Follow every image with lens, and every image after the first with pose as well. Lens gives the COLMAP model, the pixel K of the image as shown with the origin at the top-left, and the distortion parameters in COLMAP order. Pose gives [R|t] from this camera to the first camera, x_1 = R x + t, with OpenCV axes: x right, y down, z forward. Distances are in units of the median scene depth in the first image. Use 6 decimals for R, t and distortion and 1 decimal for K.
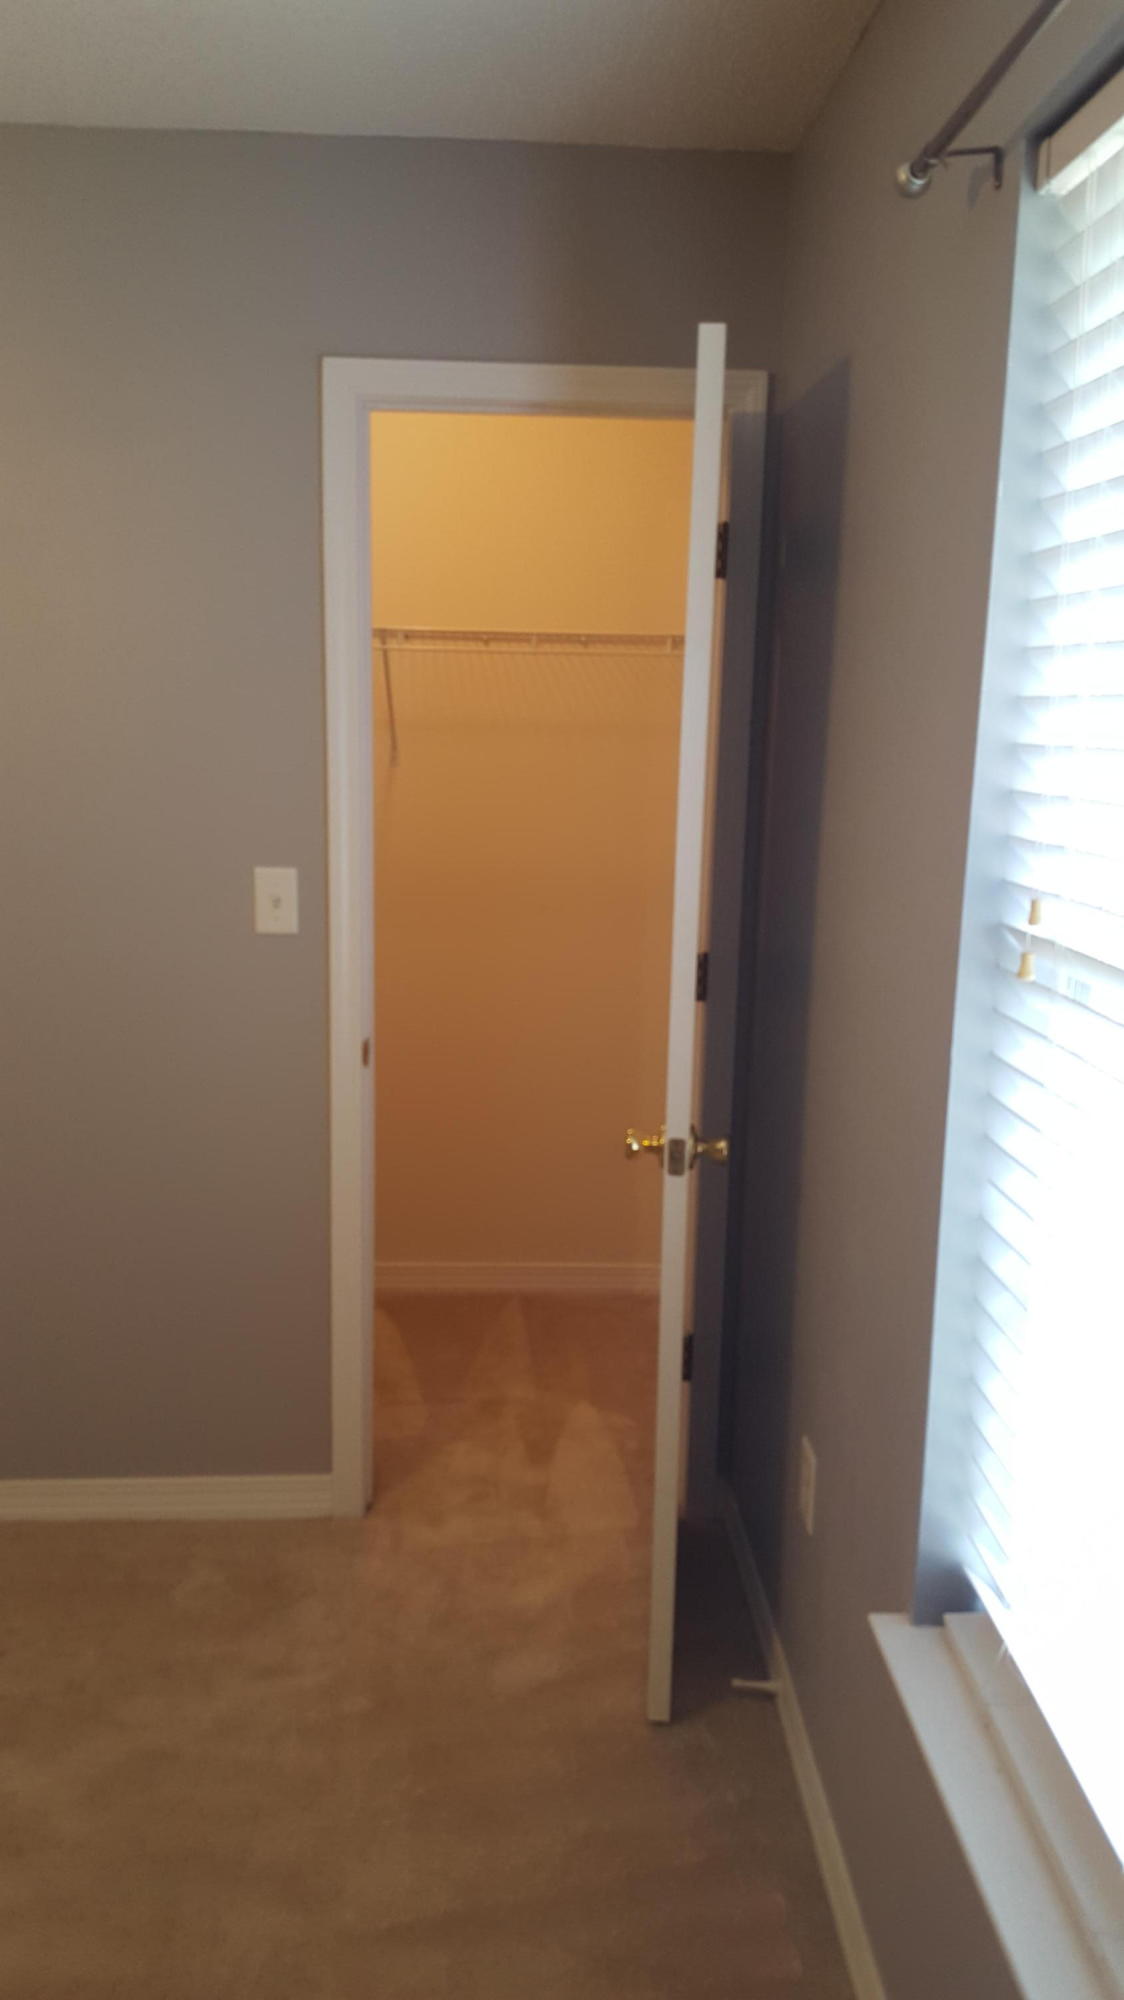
lens RADIAL K [[1533.5, 0, 558.3], [0, 1533.5, 1030.9], [0, 0, 1]] dist [-0.007727, -0.006160]
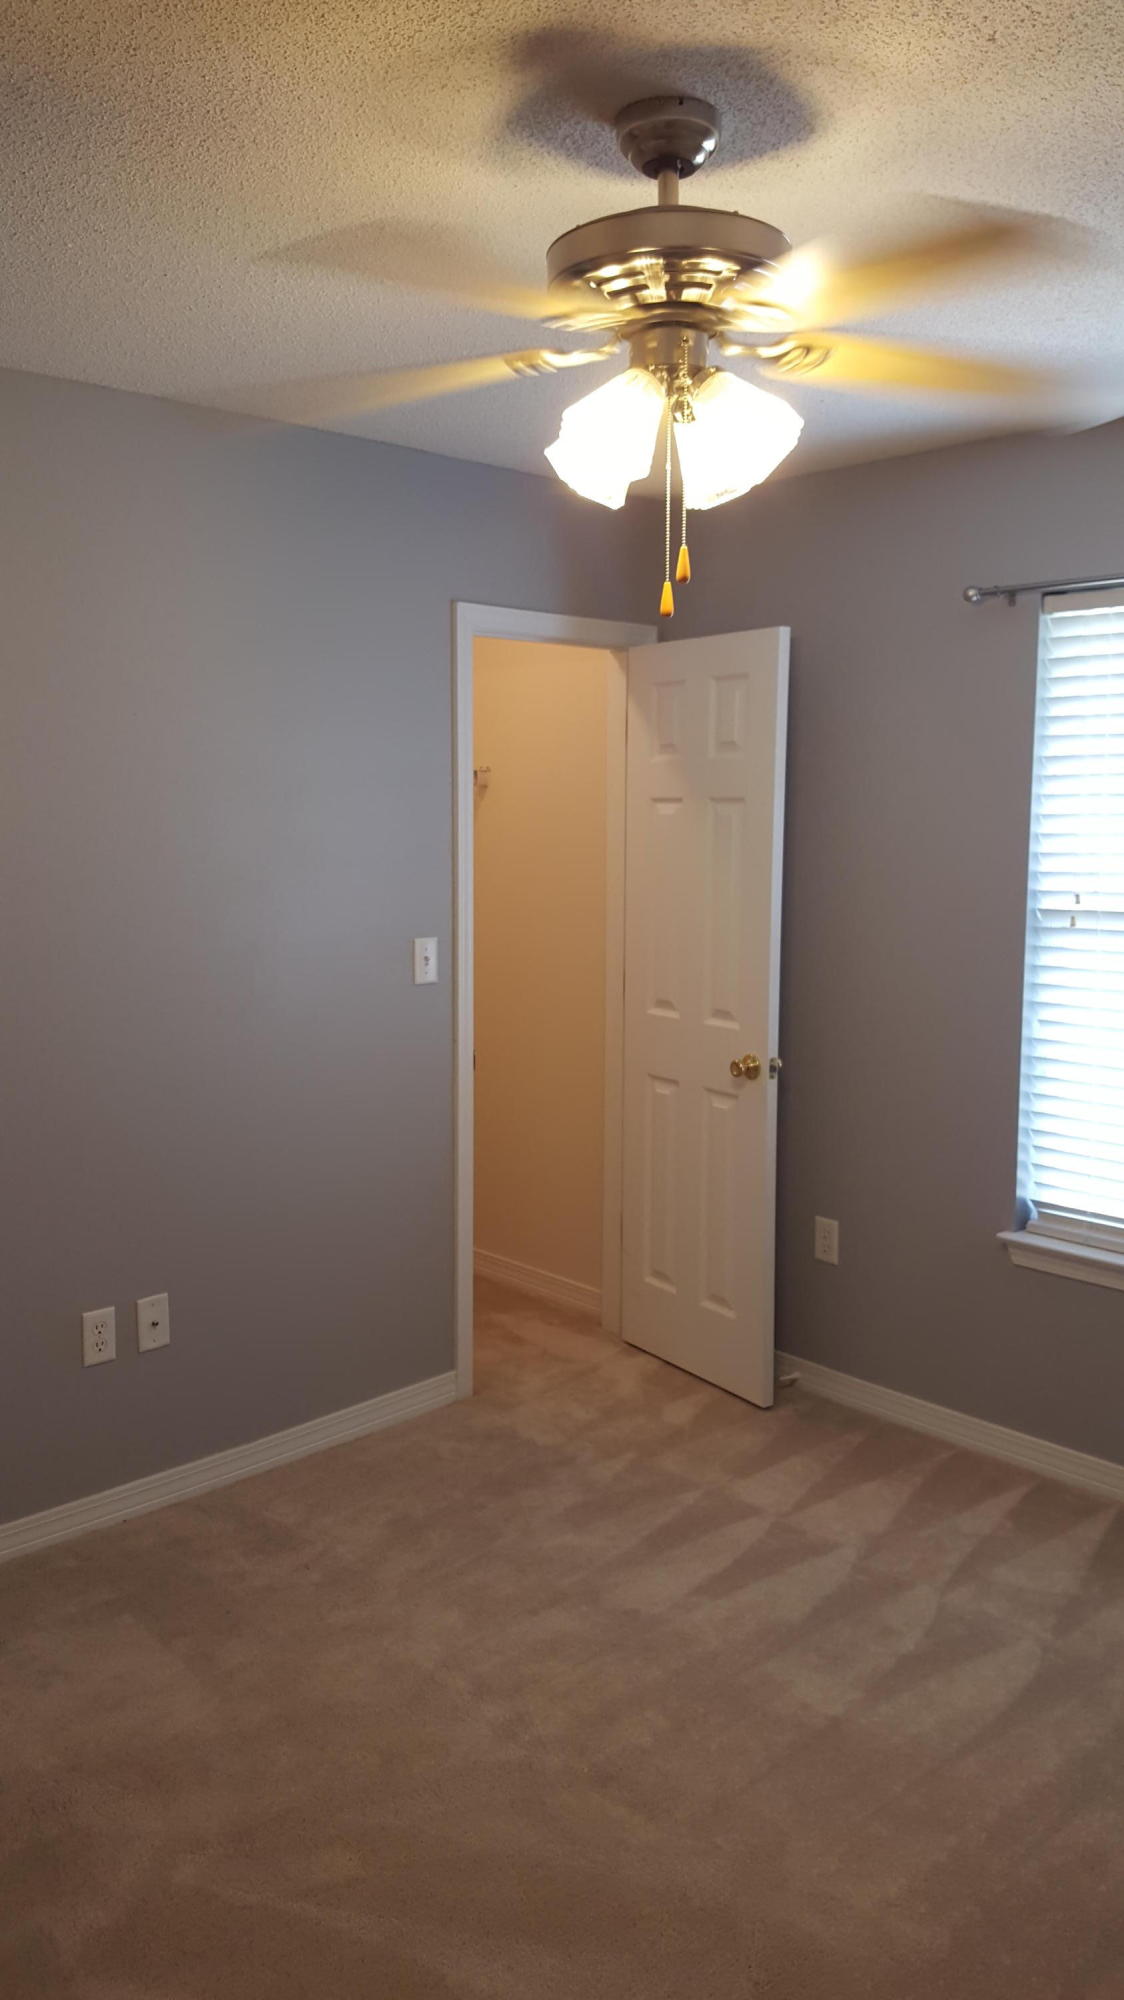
lens RADIAL K [[1533.5, 0, 558.3], [0, 1533.5, 1030.9], [0, 0, 1]] dist [-0.007727, -0.006160]
pose [[0.767948, -0.106553, 0.631587, -1.069782], [0.150997, 0.988391, -0.016848, 0.025985], [-0.622459, 0.108306, 0.775122, -0.204206]]
